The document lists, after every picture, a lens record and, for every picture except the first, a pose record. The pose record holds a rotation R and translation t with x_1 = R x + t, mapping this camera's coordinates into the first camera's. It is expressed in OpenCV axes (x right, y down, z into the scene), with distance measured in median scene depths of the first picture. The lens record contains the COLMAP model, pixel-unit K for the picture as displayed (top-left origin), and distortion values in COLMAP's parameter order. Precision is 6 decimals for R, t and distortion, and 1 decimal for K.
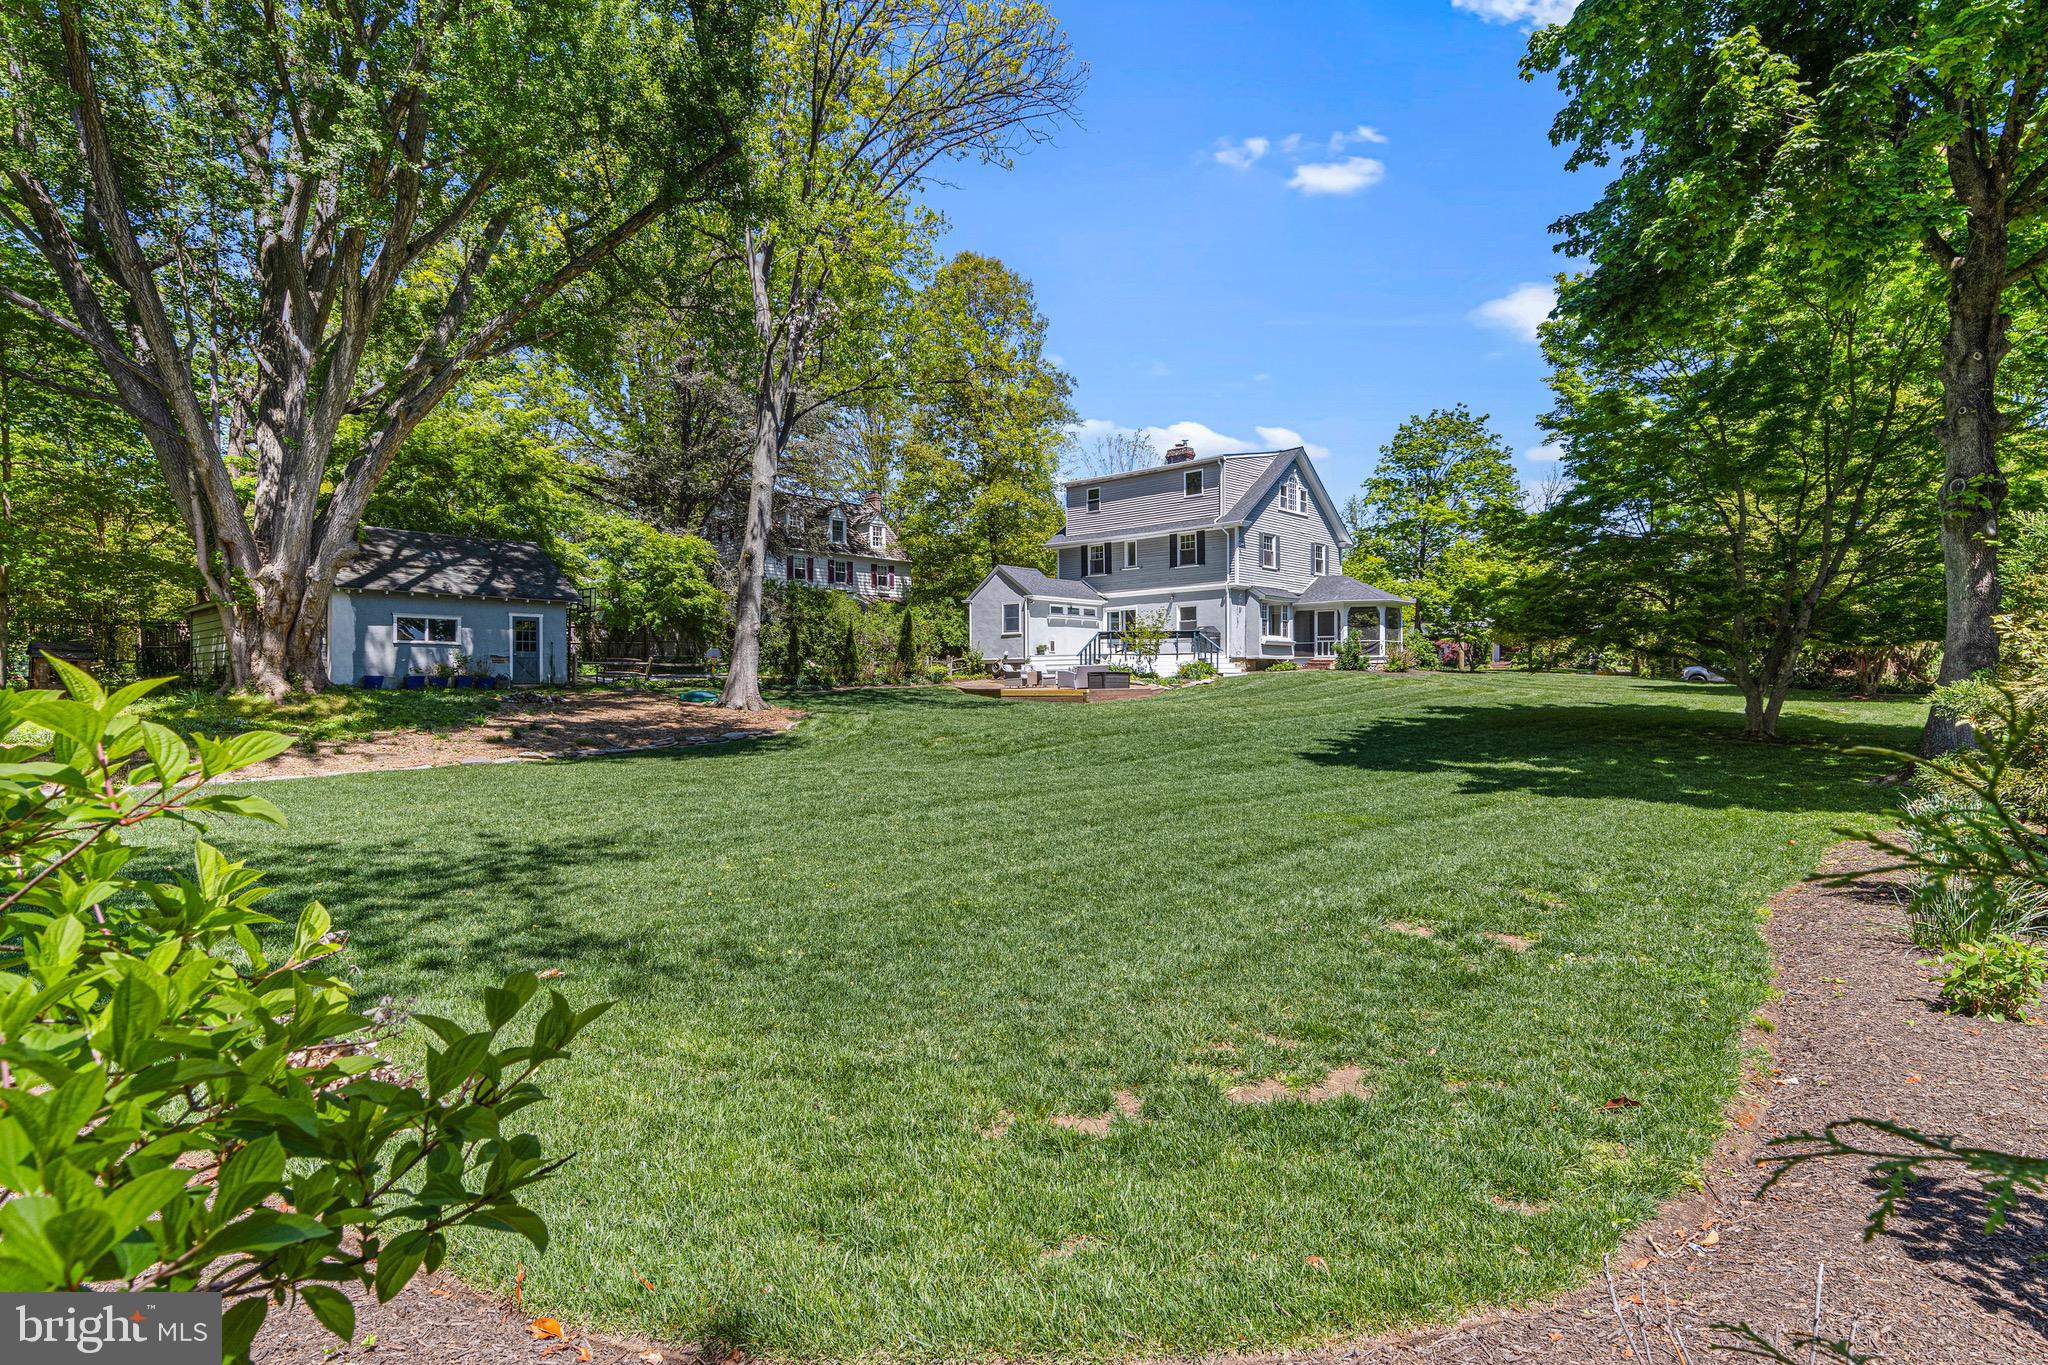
lens RADIAL K [[1050.6, 0, 1022.4], [0, 1050.6, 688.8], [0, 0, 1]] dist [0.013790, -0.005733]
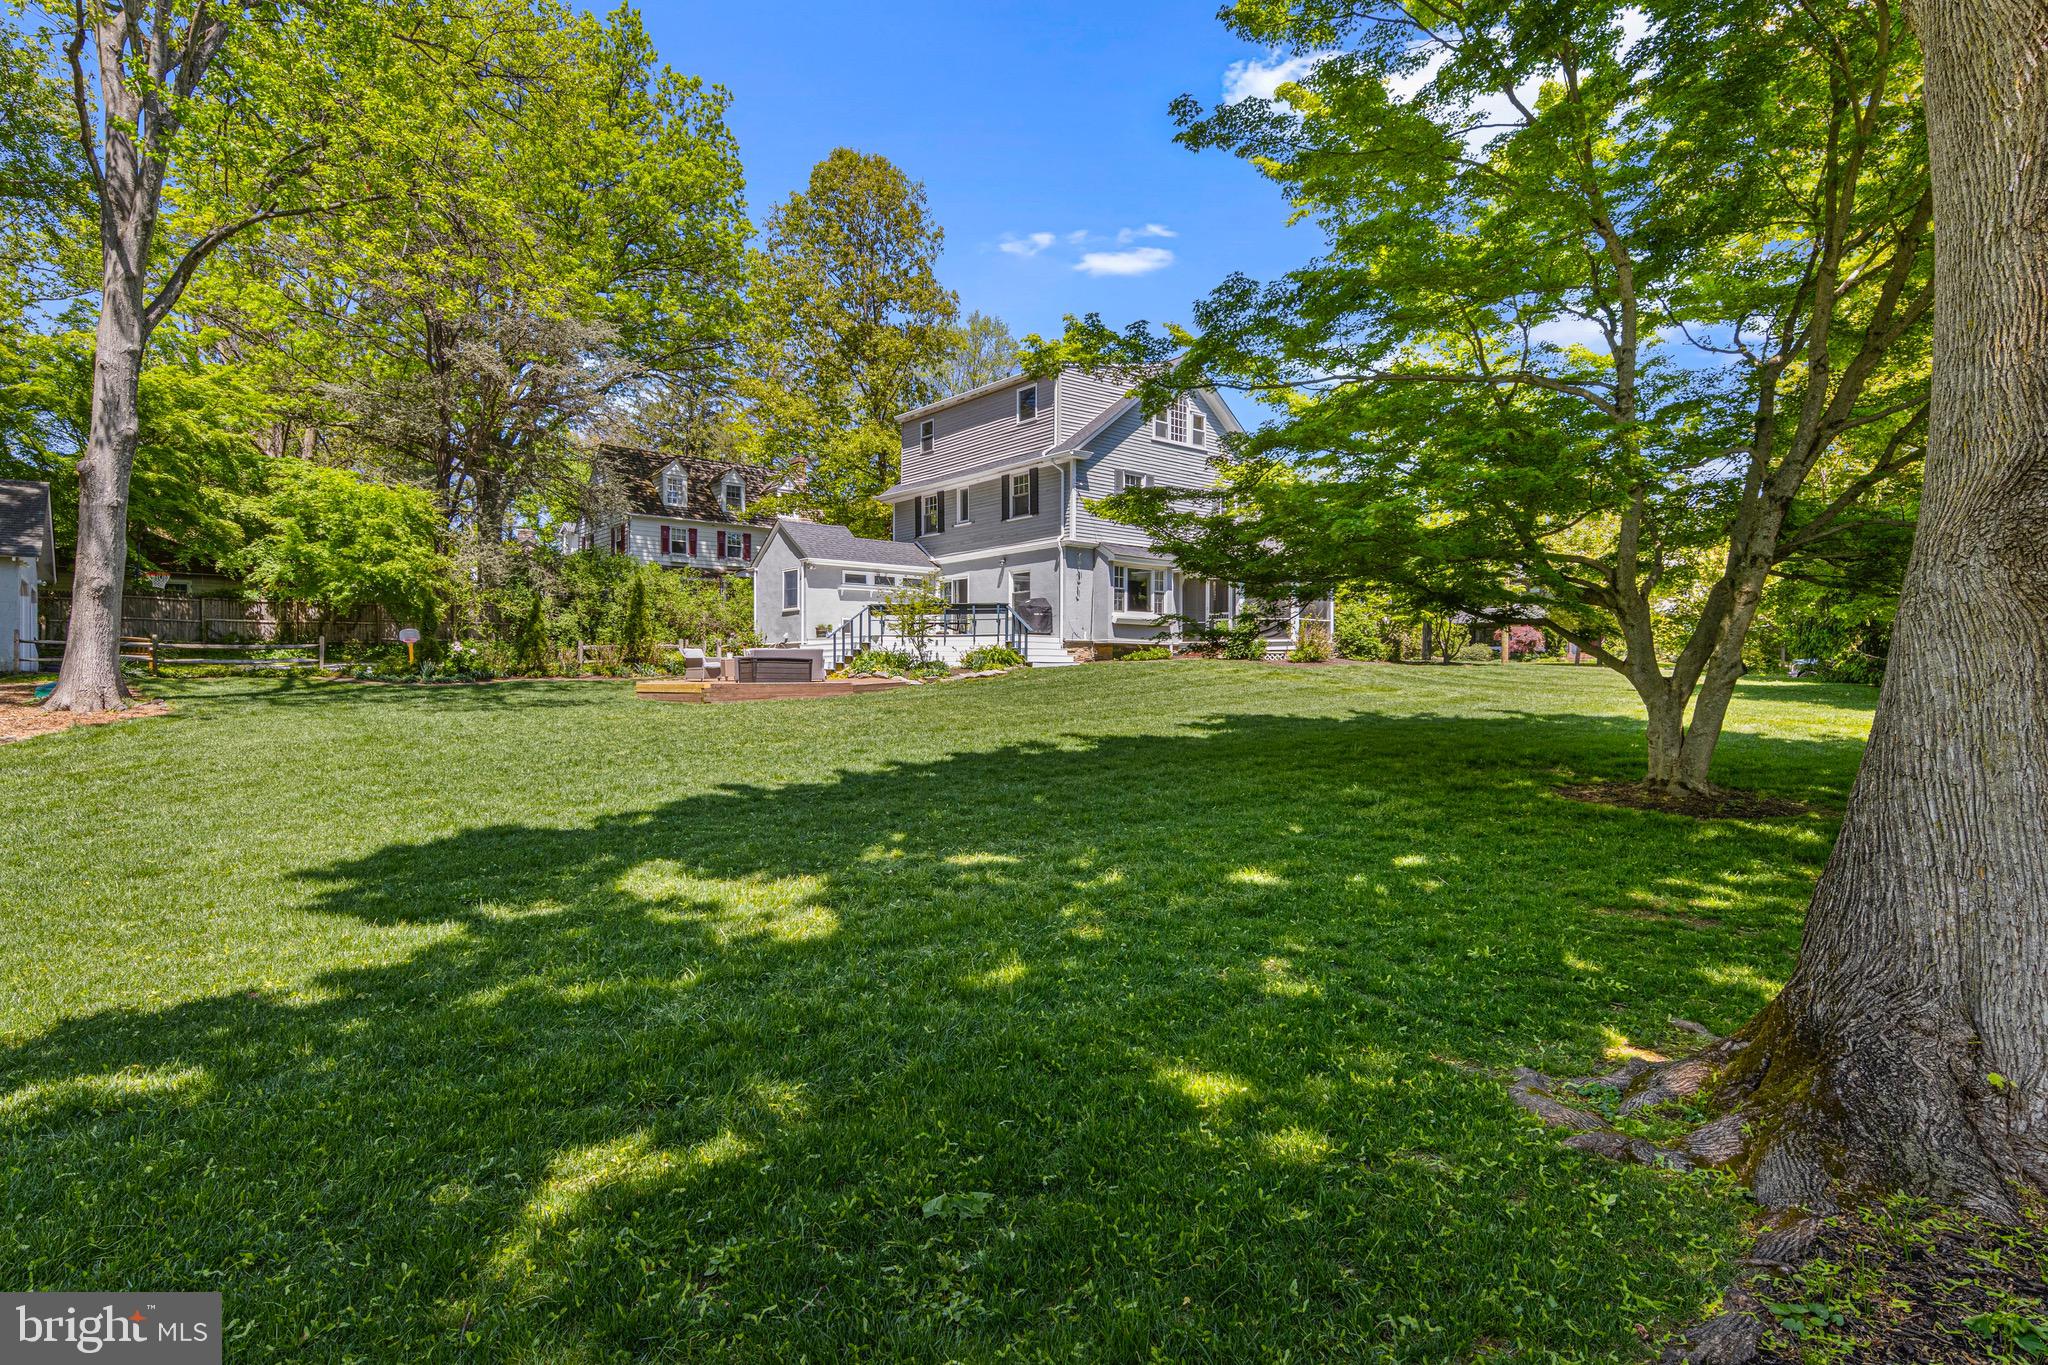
lens RADIAL K [[1050.6, 0, 1022.4], [0, 1050.6, 688.8], [0, 0, 1]] dist [0.013790, -0.005733]
pose [[0.991961, 0.007690, -0.126308, 0.252424], [-0.007173, 0.999964, 0.004543, -0.000004], [0.126339, -0.003600, 0.991981, 0.268612]]
